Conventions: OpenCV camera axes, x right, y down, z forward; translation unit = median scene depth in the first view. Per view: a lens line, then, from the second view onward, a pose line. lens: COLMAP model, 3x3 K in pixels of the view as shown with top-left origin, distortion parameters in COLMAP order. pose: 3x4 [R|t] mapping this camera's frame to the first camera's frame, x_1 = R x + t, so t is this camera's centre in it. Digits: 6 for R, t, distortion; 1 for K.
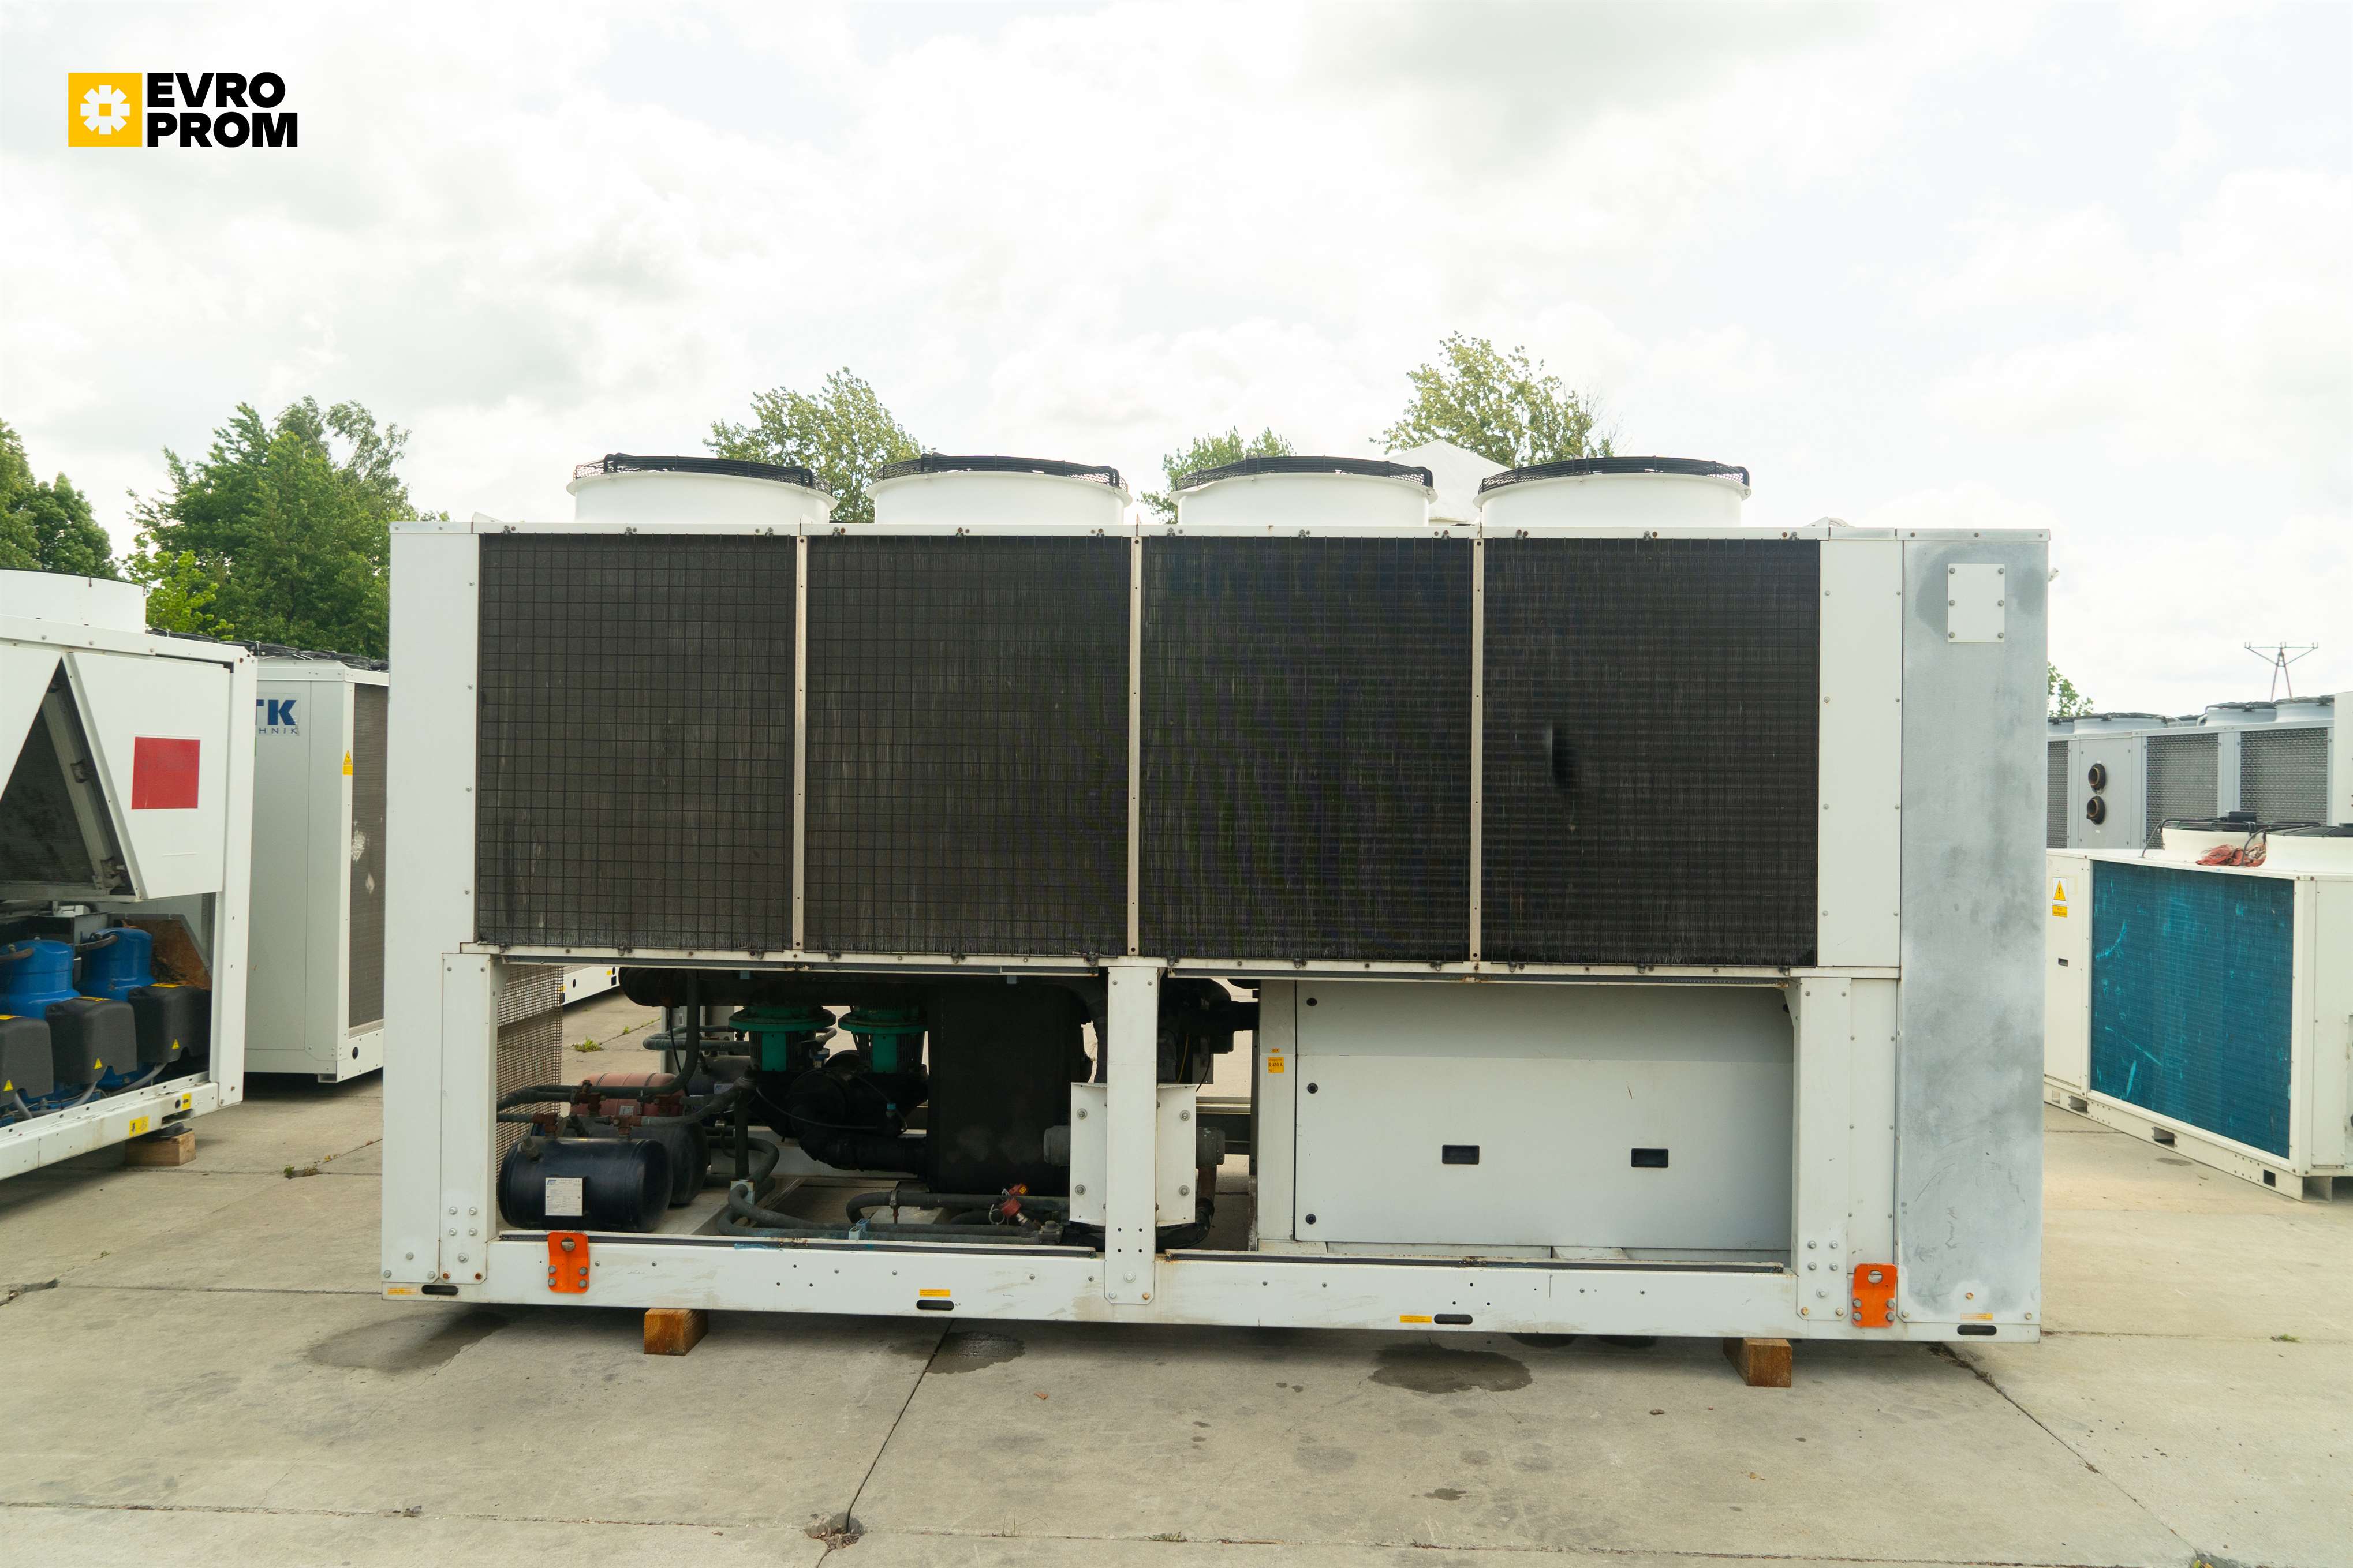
lens RADIAL K [[1667.7, 0, 1189.7], [0, 1667.7, 786.0], [0, 0, 1]] dist [-0.041767, -0.000130]
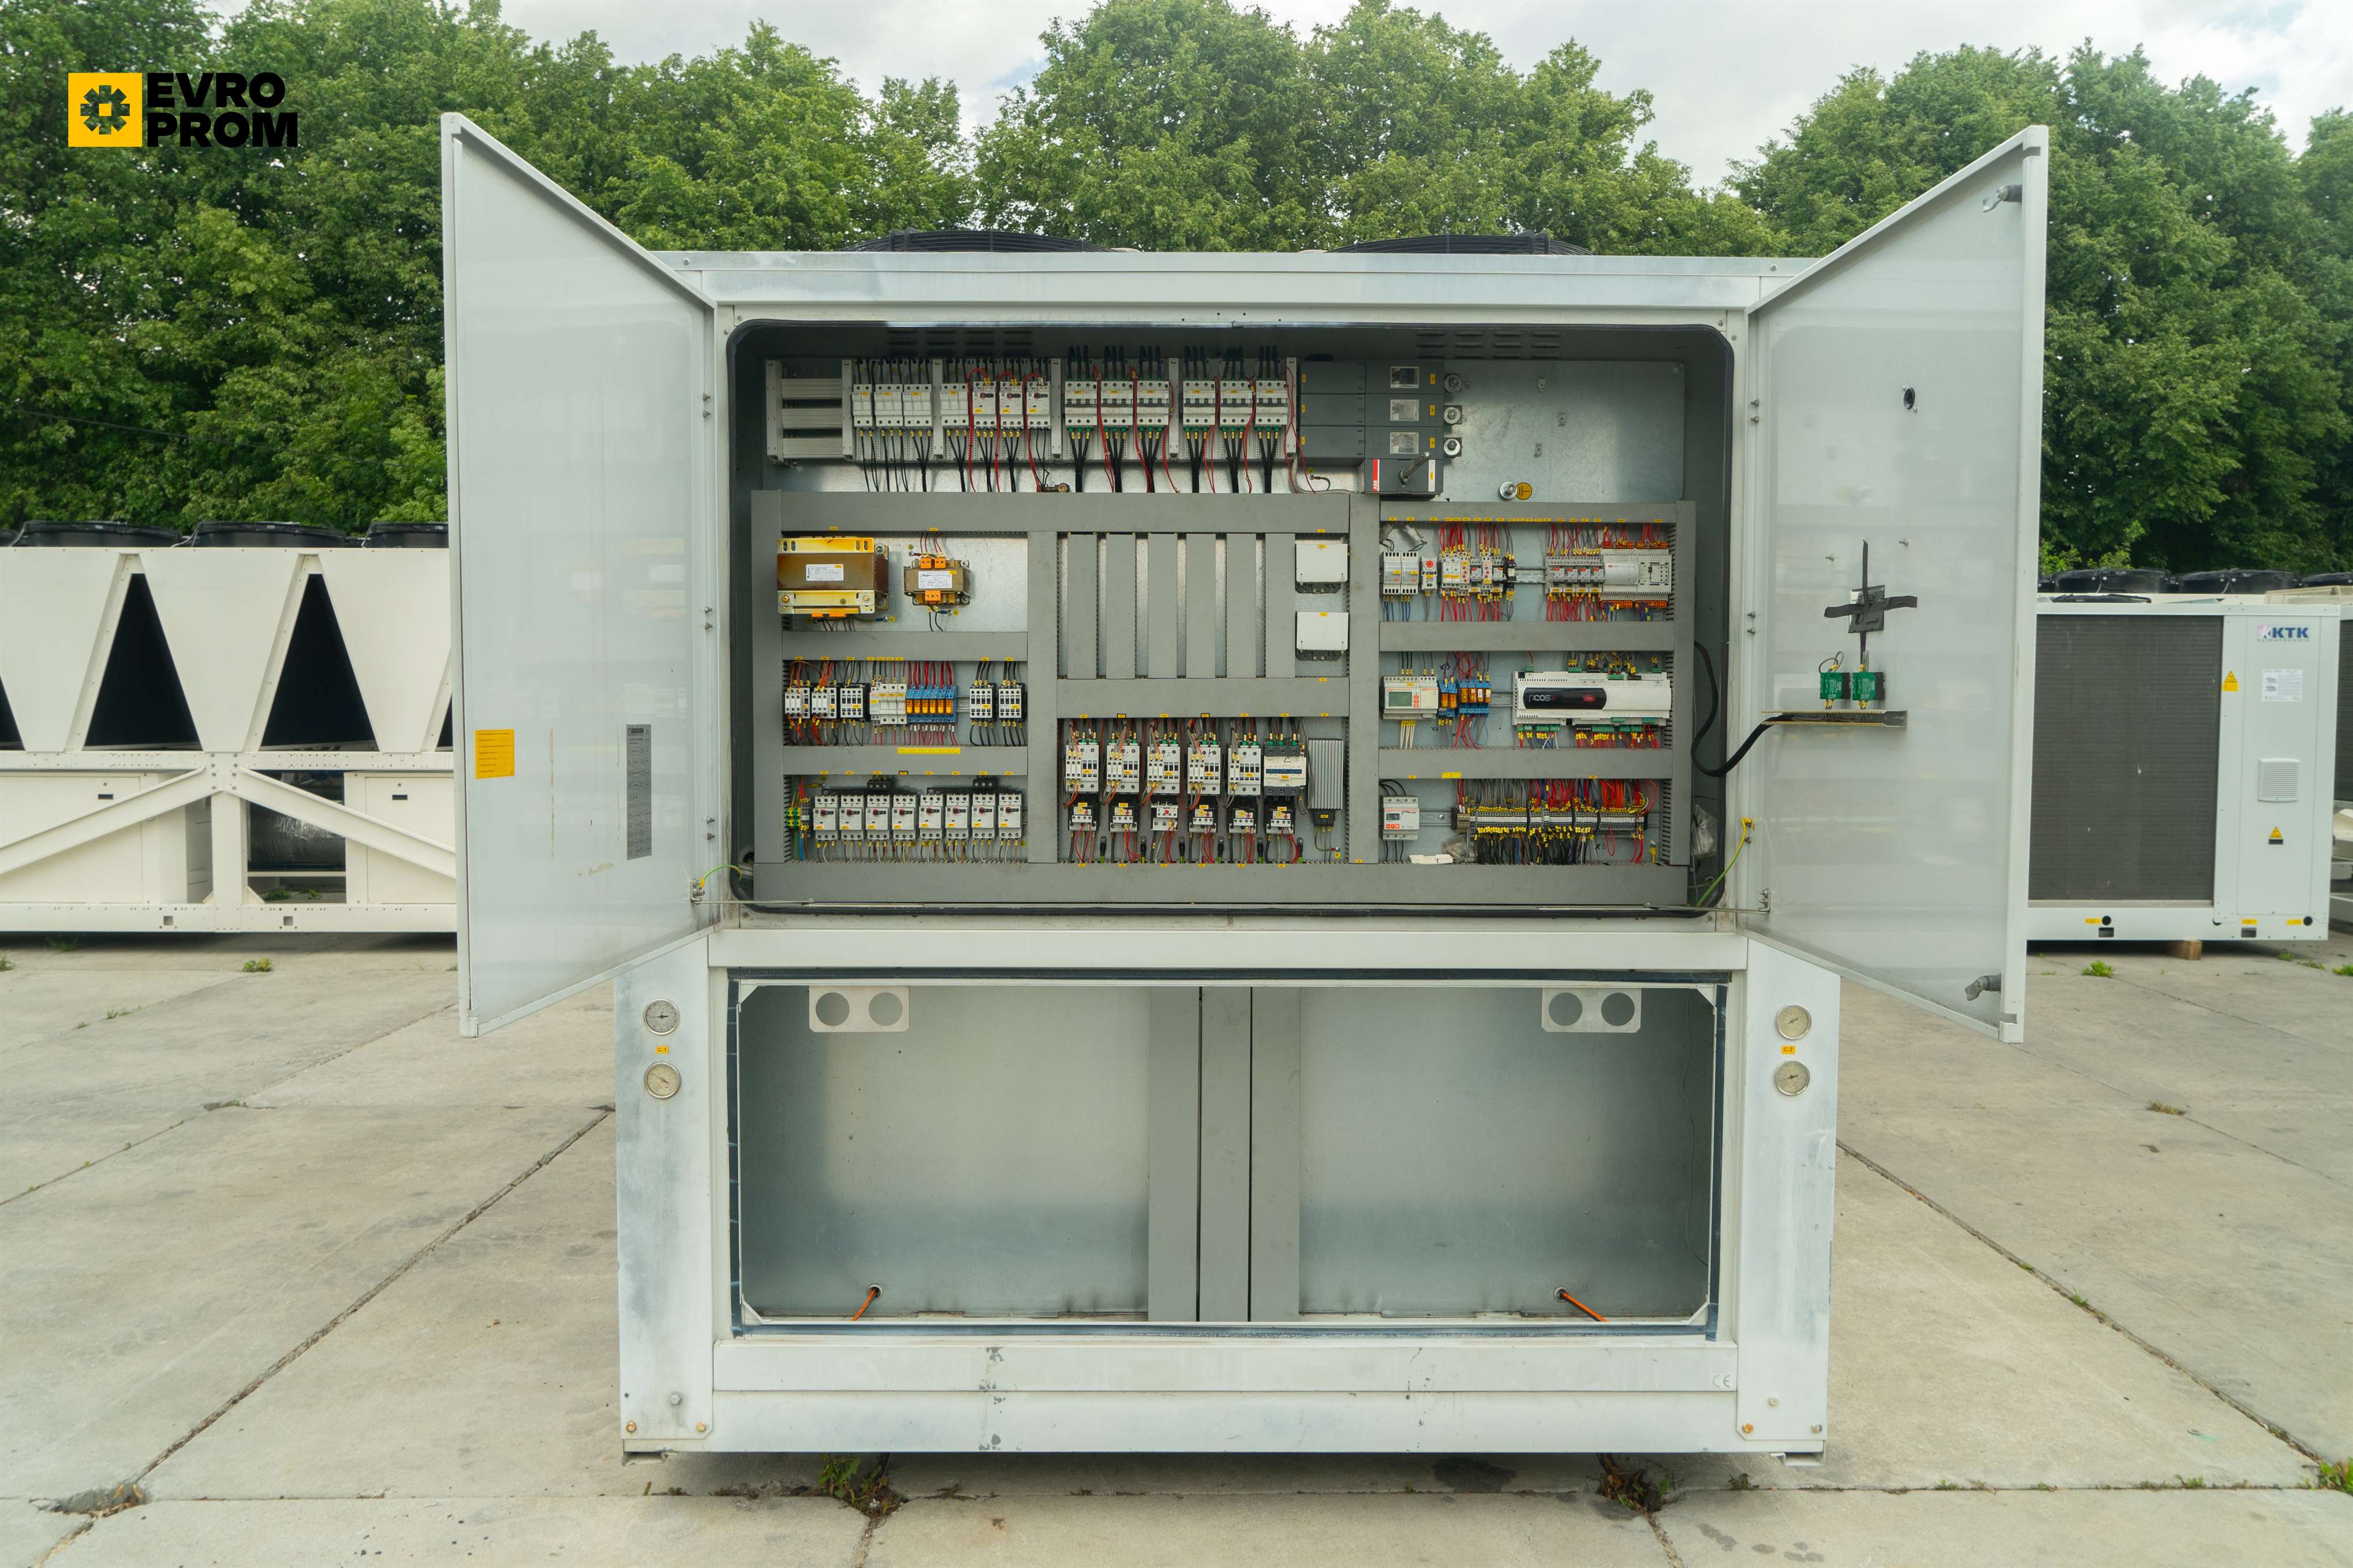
lens RADIAL K [[1667.7, 0, 1189.7], [0, 1667.7, 786.0], [0, 0, 1]] dist [-0.041767, -0.000130]
pose [[0.035057, 0.044605, -0.998389, 1.215873], [-0.005359, 0.998998, 0.044444, 0.026650], [0.999371, 0.003792, 0.035261, 1.229879]]
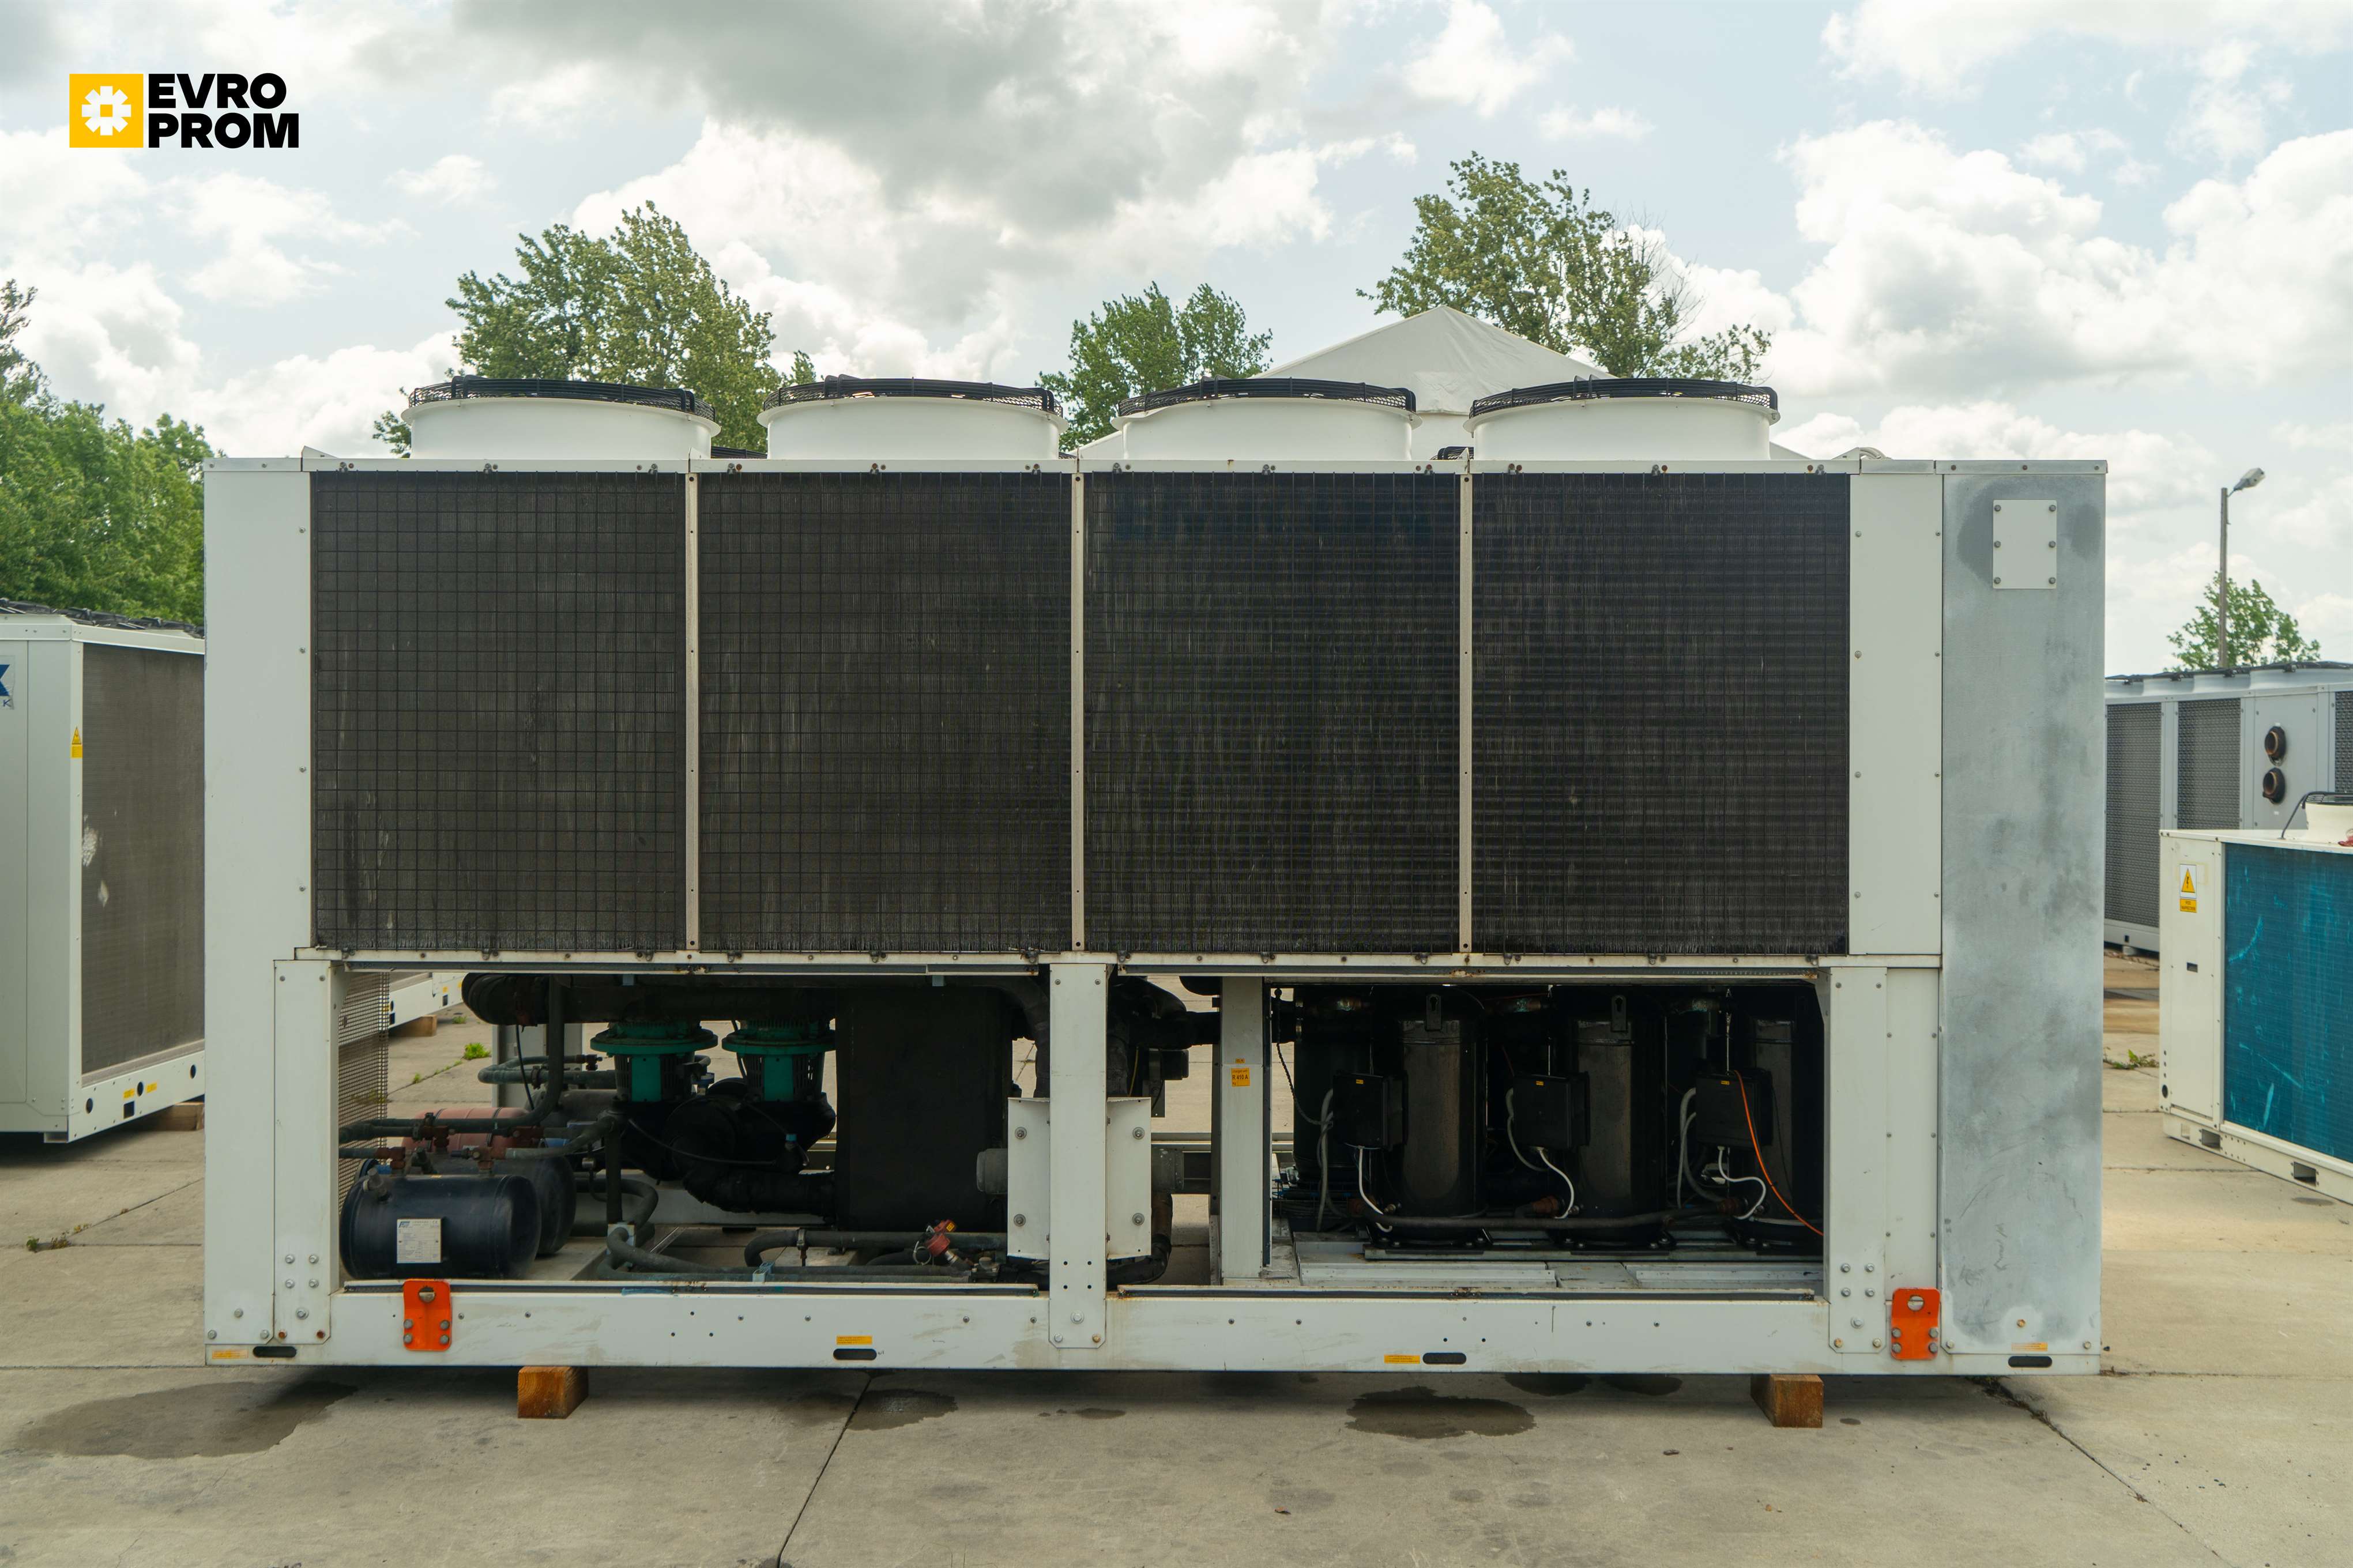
lens RADIAL K [[2277.8, 0, 1210.0], [0, 2277.8, 847.2], [0, 0, 1]] dist [-0.046787, 0.027231]
pose [[0.999110, -0.010016, 0.040970, -0.013145], [0.008574, 0.999342, 0.035243, 0.005355], [-0.041296, -0.034860, 0.998539, -0.199138]]
